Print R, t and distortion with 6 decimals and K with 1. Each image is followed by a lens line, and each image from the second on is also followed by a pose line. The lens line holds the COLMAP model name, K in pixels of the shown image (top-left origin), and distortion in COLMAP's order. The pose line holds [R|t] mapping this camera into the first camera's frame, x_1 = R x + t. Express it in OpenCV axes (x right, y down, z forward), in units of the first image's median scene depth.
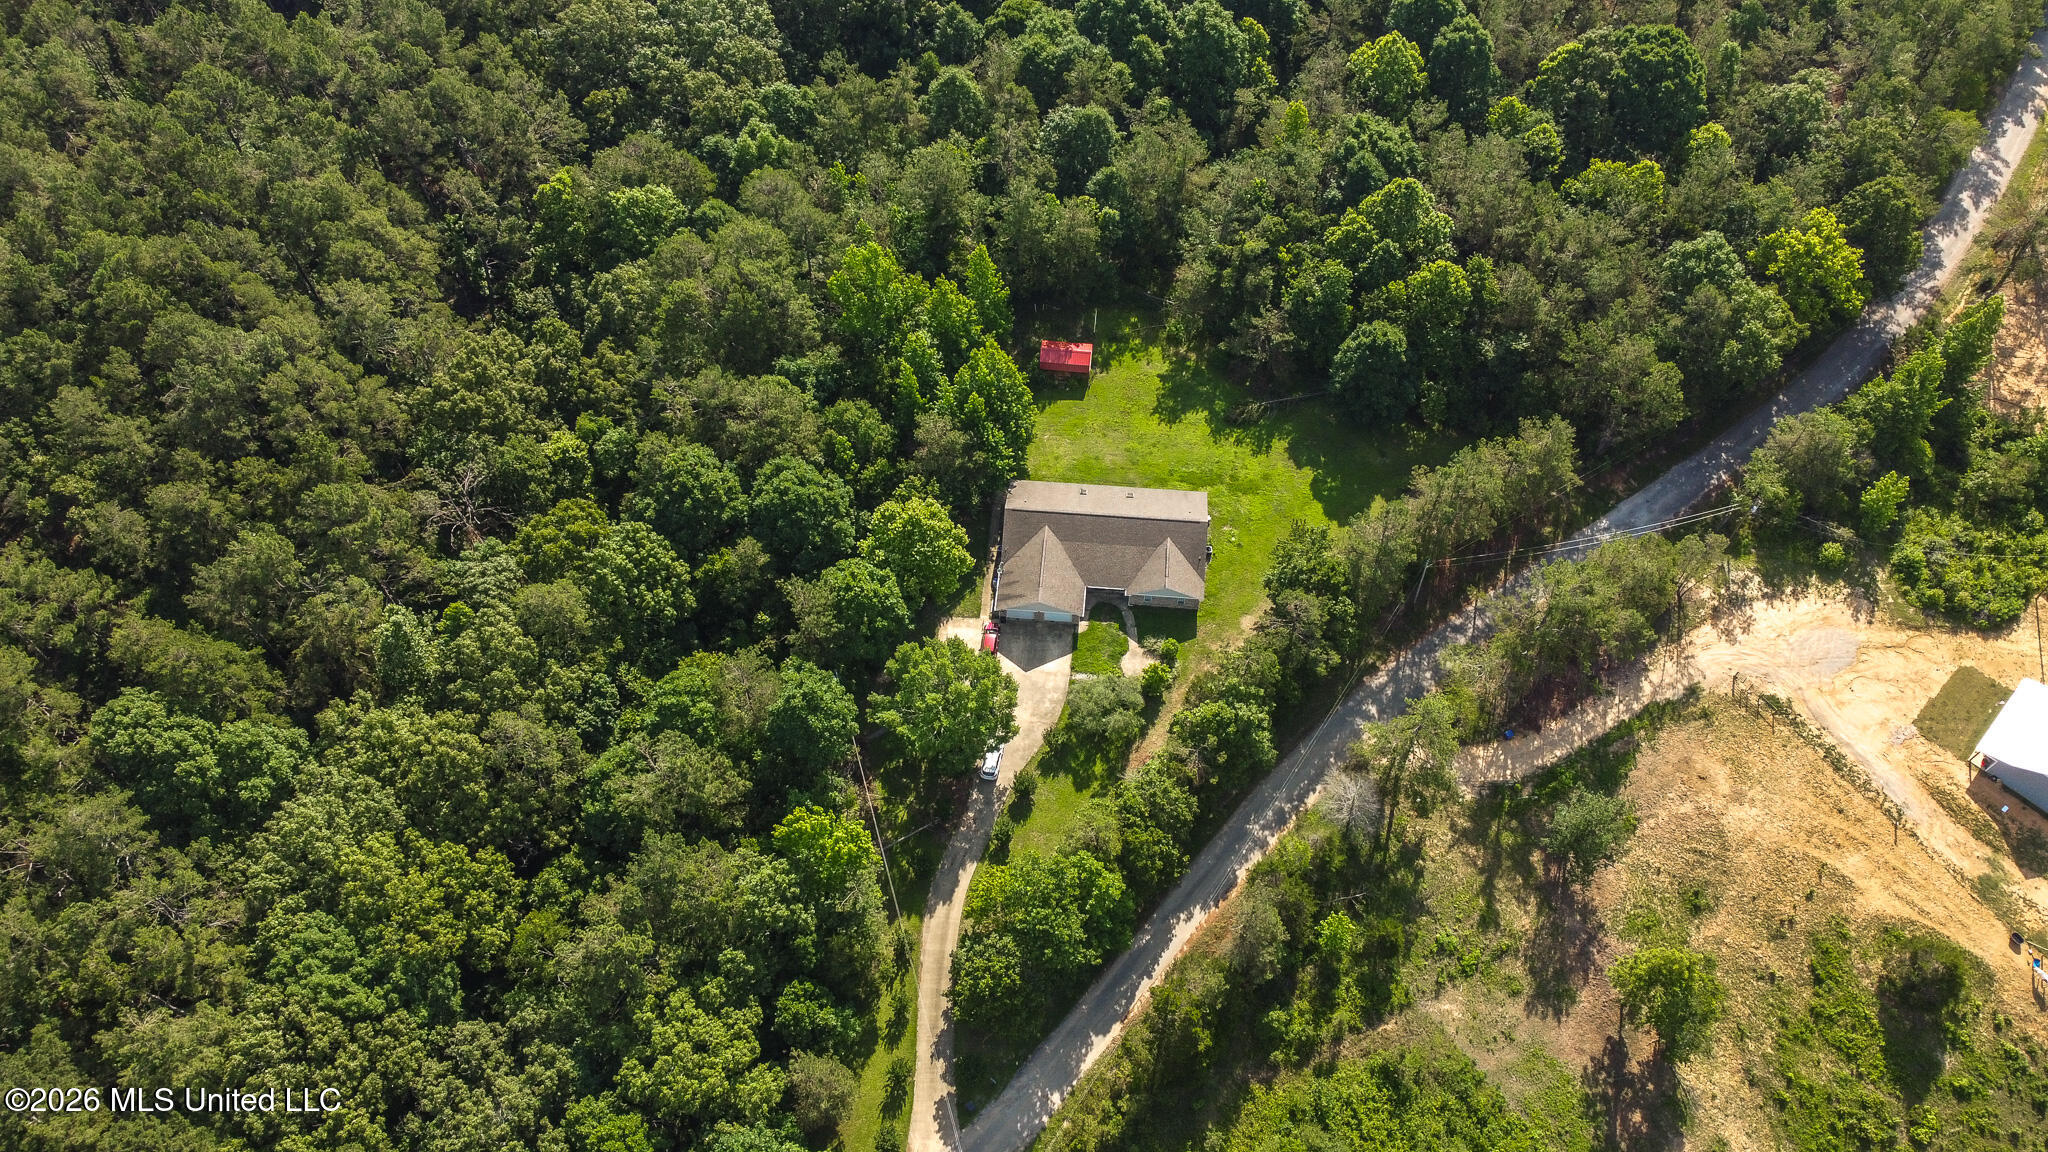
lens RADIAL K [[1558.5, 0, 1023.8], [0, 1558.5, 575.9], [0, 0, 1]] dist [0.004485, -0.013403]
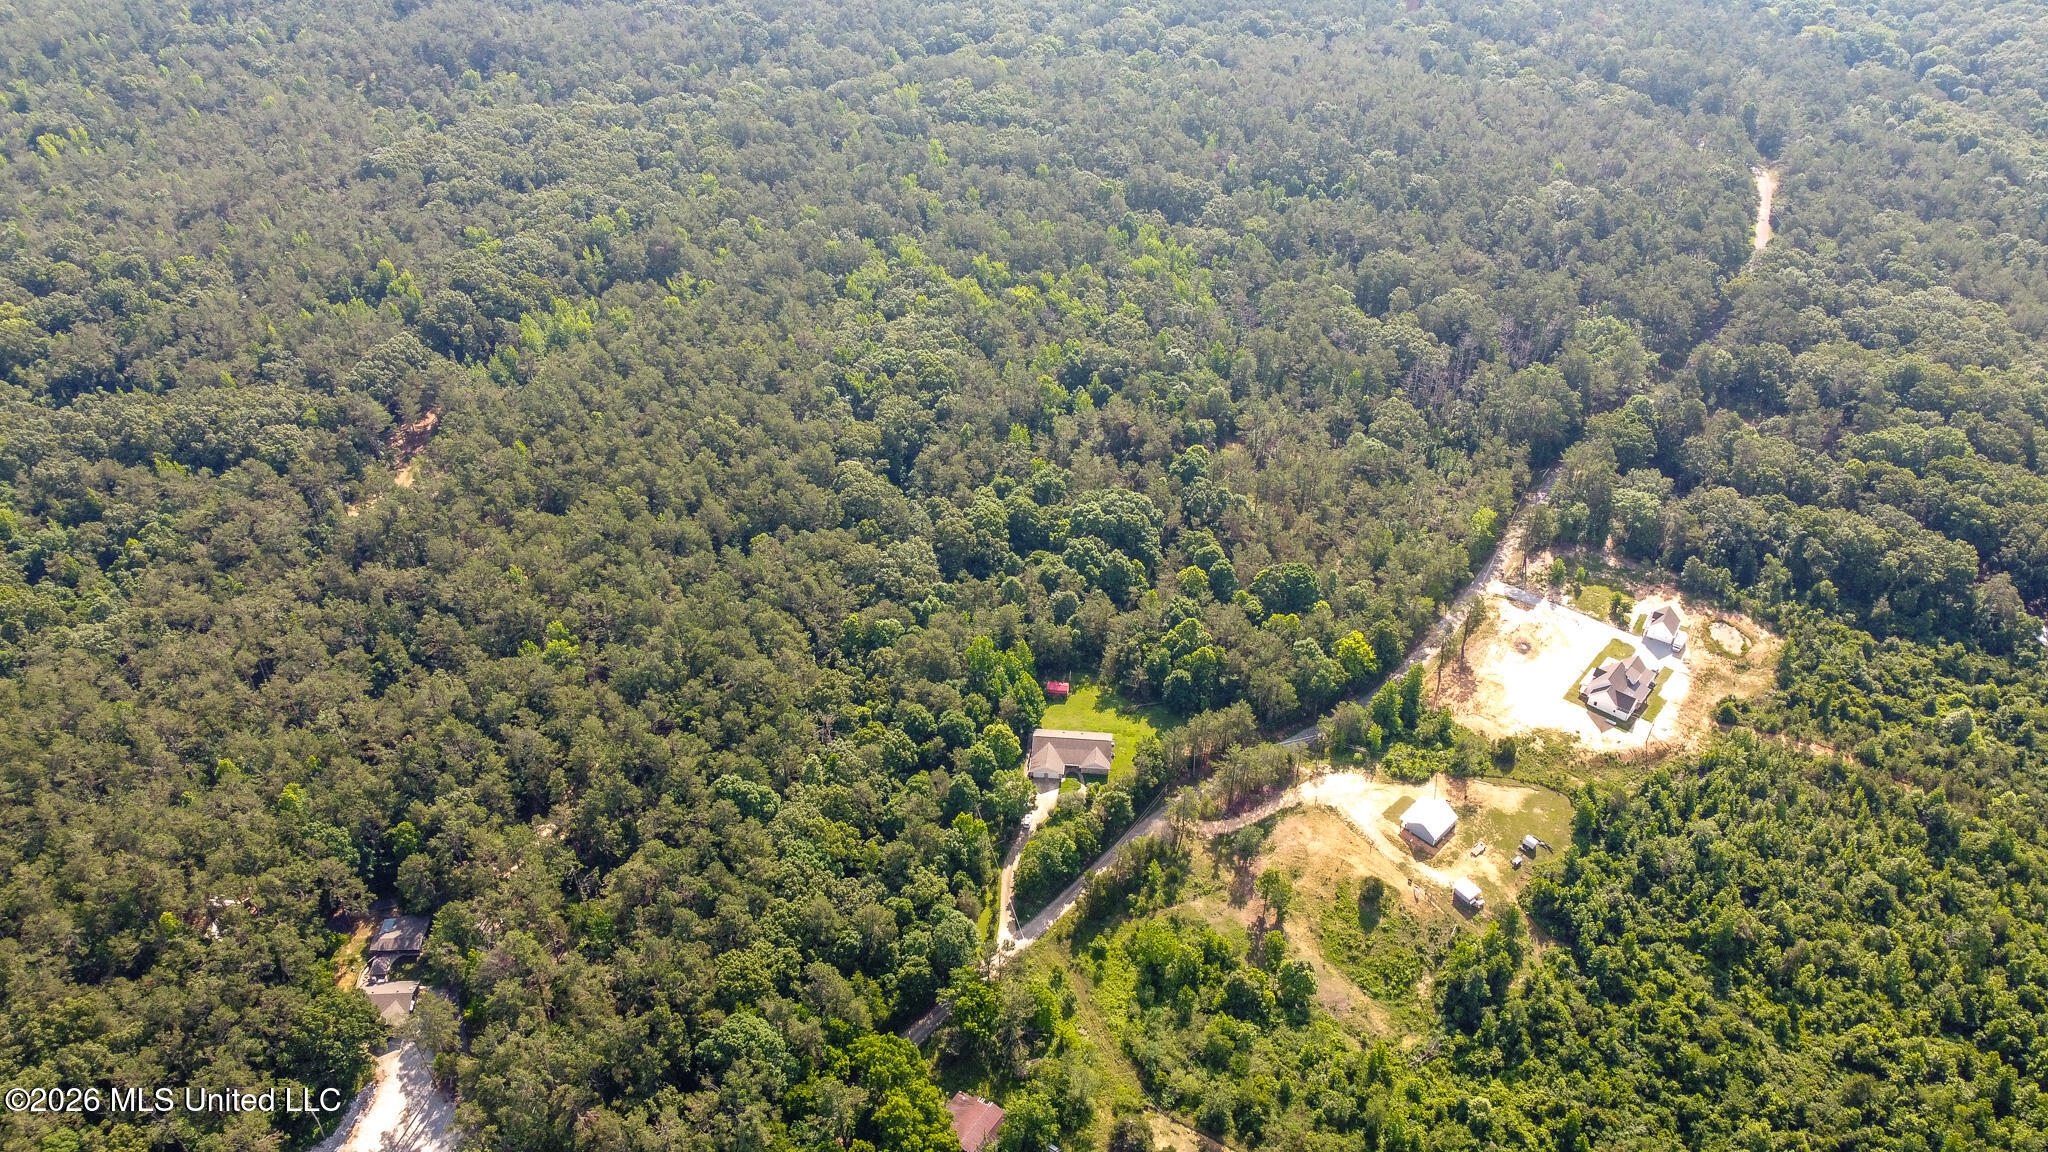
lens RADIAL K [[1558.5, 0, 1031.5], [0, 1558.5, 570.9], [0, 0, 1]] dist [0.004485, -0.013403]
pose [[0.999951, 0.009771, -0.001377, -0.014321], [-0.009657, 0.940298, -0.340215, 0.599629], [-0.002029, 0.340212, 0.940347, -1.571192]]
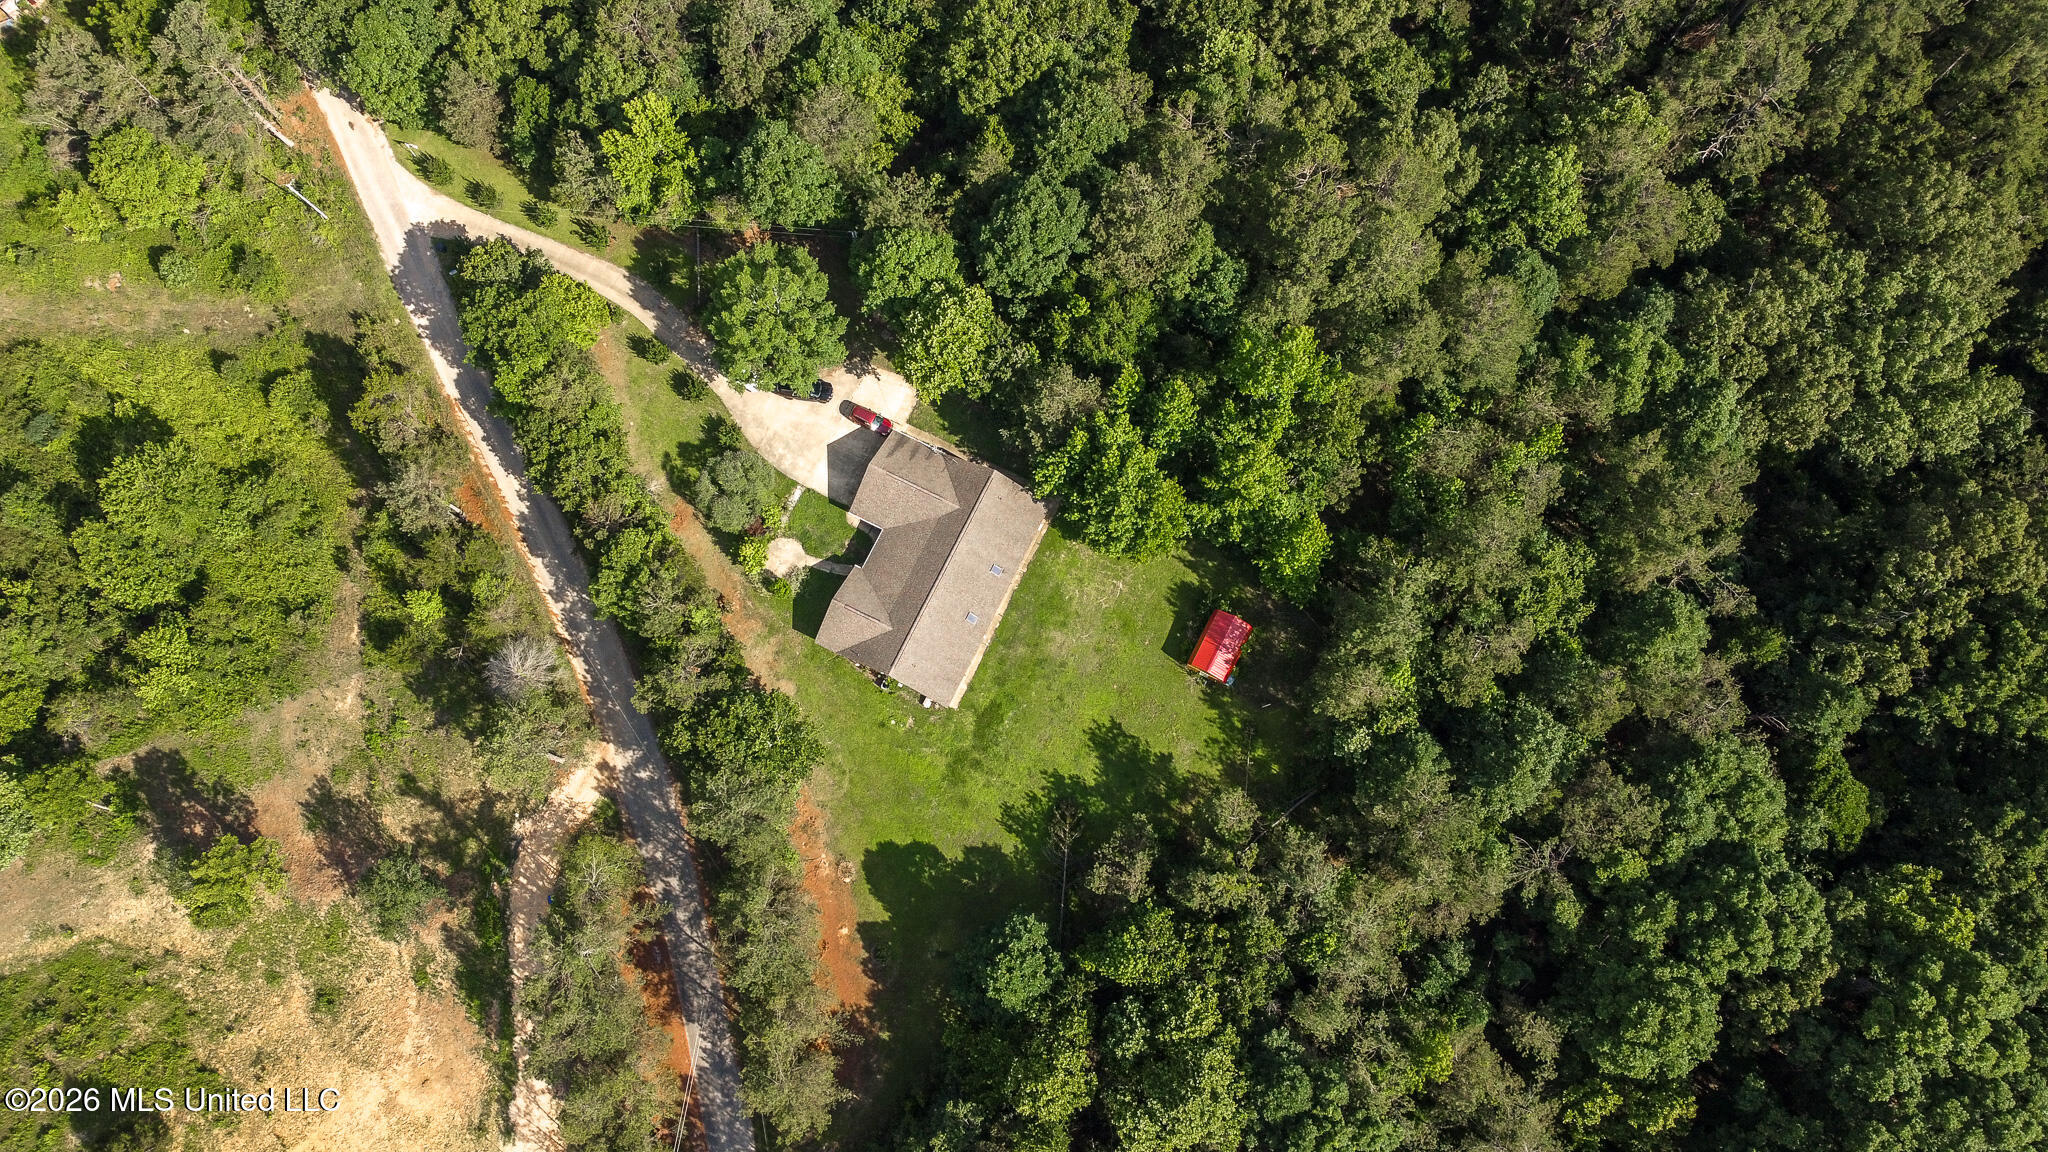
lens RADIAL K [[1558.5, 0, 1038.8], [0, 1558.5, 559.7], [0, 0, 1]] dist [0.004485, -0.013403]
pose [[-0.363376, 0.910620, -0.196796, 0.205971], [-0.784120, -0.184865, 0.592436, -0.617407], [0.503103, 0.369589, 0.781211, 0.358543]]
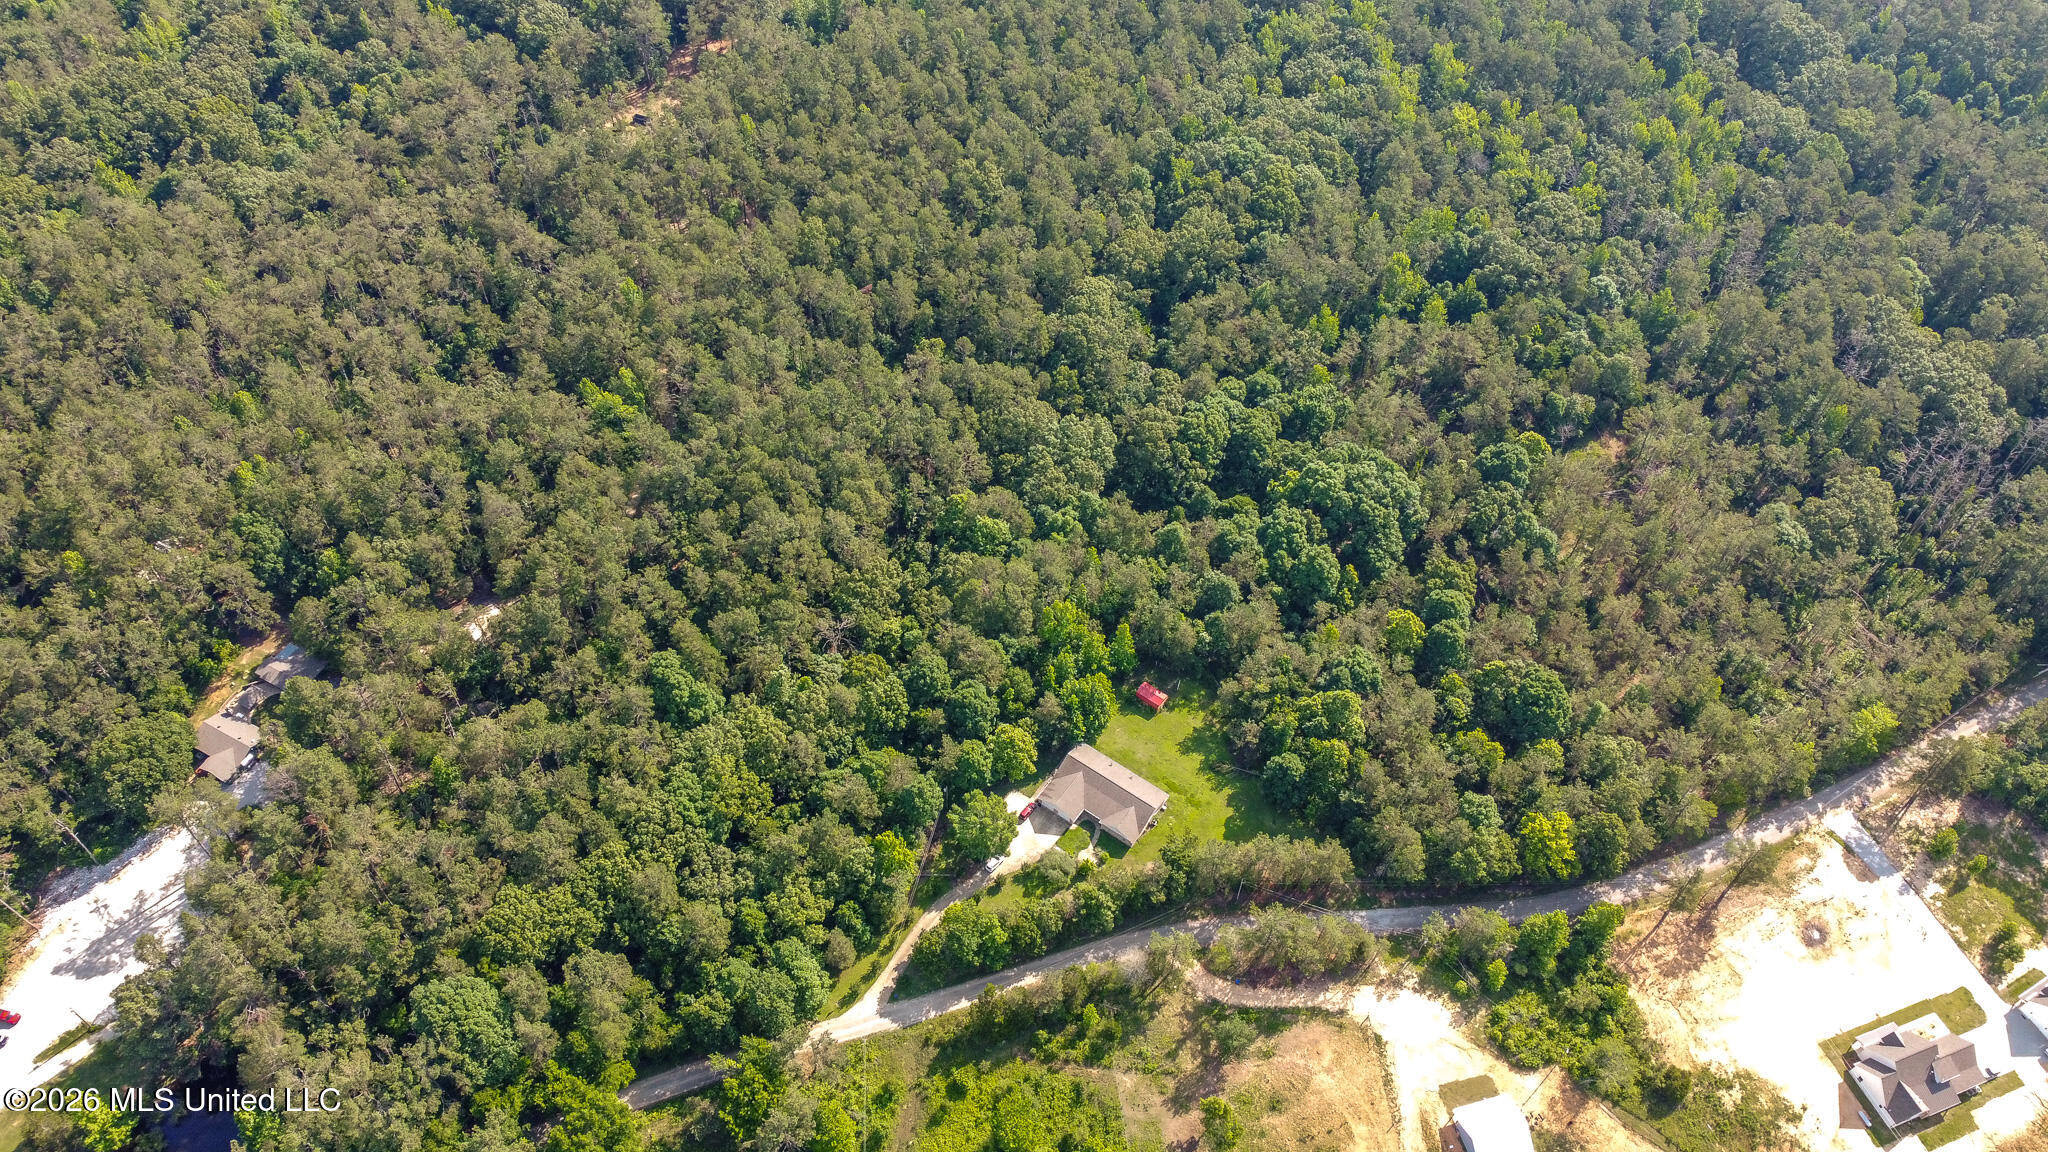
lens RADIAL K [[1558.5, 0, 1017.7], [0, 1558.5, 574.4], [0, 0, 1]] dist [0.004485, -0.013403]
pose [[0.861309, 0.422172, -0.282696, 0.405938], [-0.450151, 0.892088, -0.039281, -0.144395], [0.235607, 0.161089, 0.958405, -0.954221]]
